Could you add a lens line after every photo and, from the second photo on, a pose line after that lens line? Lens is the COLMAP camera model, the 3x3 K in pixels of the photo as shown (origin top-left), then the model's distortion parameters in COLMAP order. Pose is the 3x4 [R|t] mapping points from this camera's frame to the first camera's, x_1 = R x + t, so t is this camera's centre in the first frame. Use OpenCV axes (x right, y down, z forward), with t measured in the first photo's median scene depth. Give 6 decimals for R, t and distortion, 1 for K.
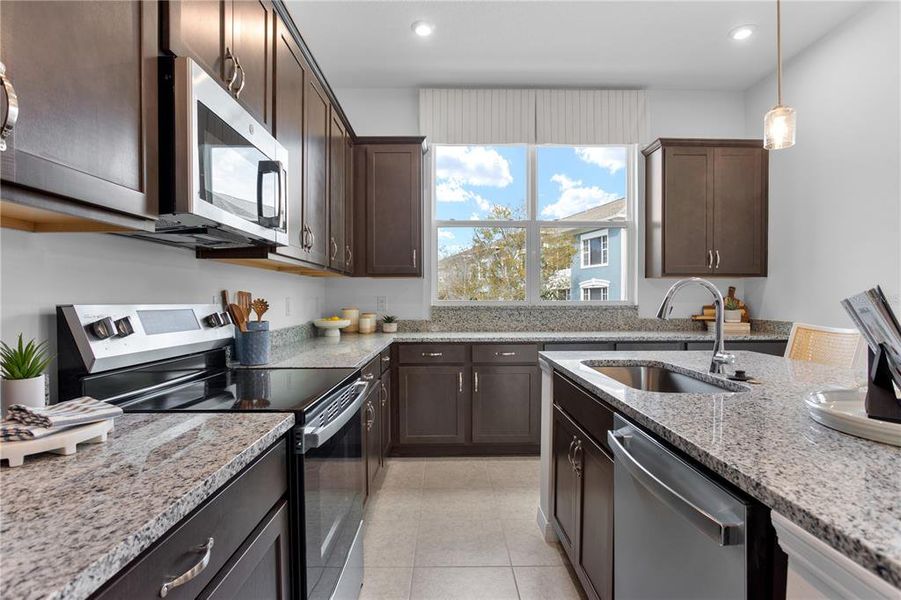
lens RADIAL K [[457.9, 0, 448.9], [0, 457.9, 305.8], [0, 0, 1]] dist [-0.030312, 0.007178]
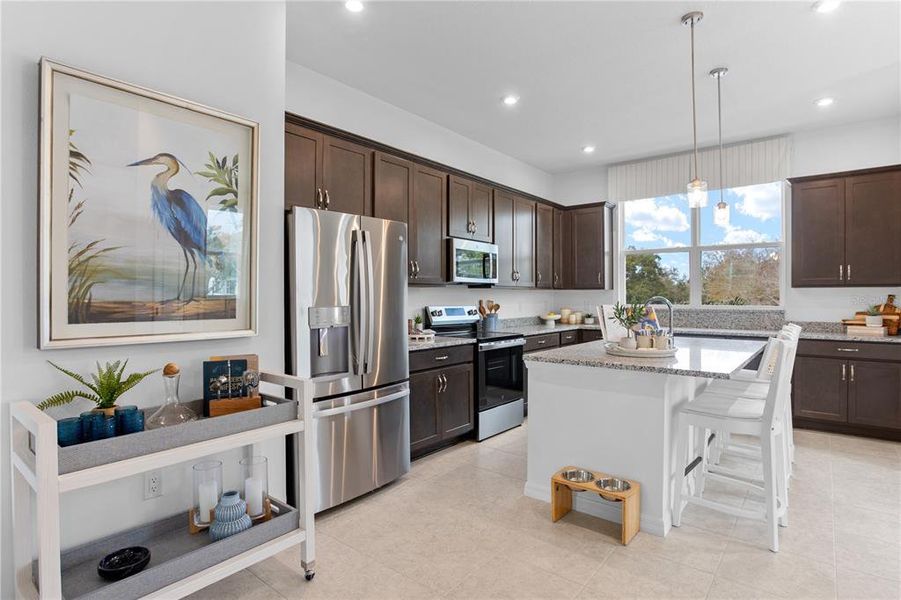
lens RADIAL K [[464.8, 0, 439.7], [0, 464.8, 297.2], [0, 0, 1]] dist [-0.035934, 0.010411]
pose [[0.759833, 0.002960, -0.650112, 0.870309], [-0.012221, 0.999878, -0.009731, -0.021519], [0.650003, 0.015339, 0.759776, -0.934487]]
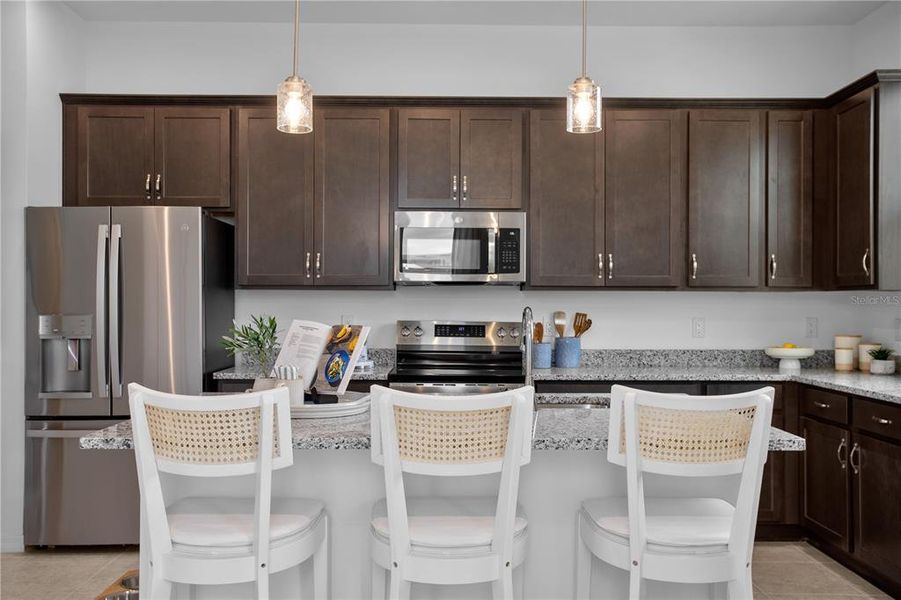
lens RADIAL K [[819.4, 0, 451.1], [0, 819.4, 295.0], [0, 0, 1]] dist [0.012715, 0.018441]
pose [[-0.001092, -0.008971, -0.999959, 1.731105], [-0.019872, 0.999762, -0.008948, -0.052326], [0.999802, 0.019862, -0.001270, 0.643213]]
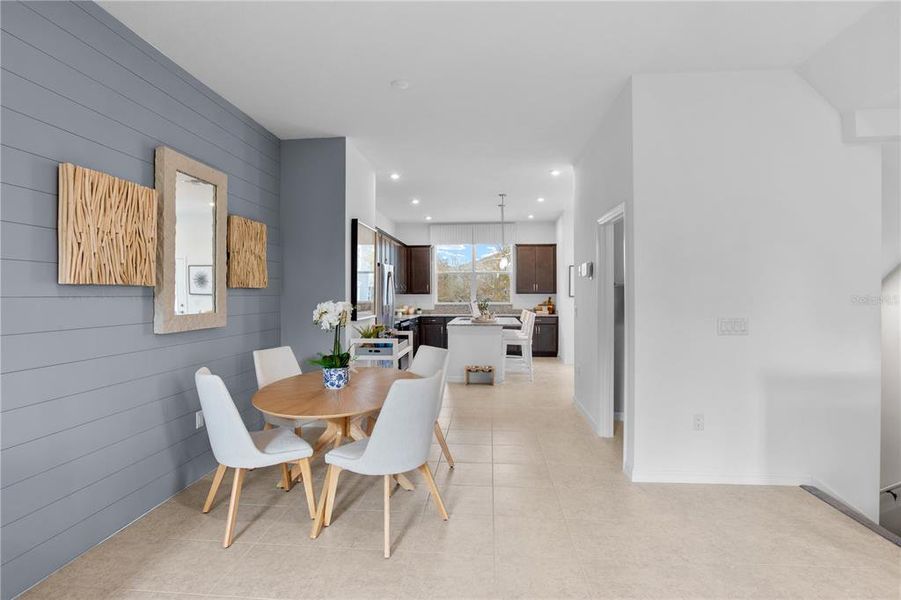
lens RADIAL K [[457.9, 0, 446.0], [0, 457.9, 298.0], [0, 0, 1]] dist [-0.030312, 0.007178]
pose [[0.994280, -0.000442, -0.106804, 0.539464], [-0.000372, 0.999971, -0.007597, -0.028138], [0.106804, 0.007593, 0.994251, -2.854106]]
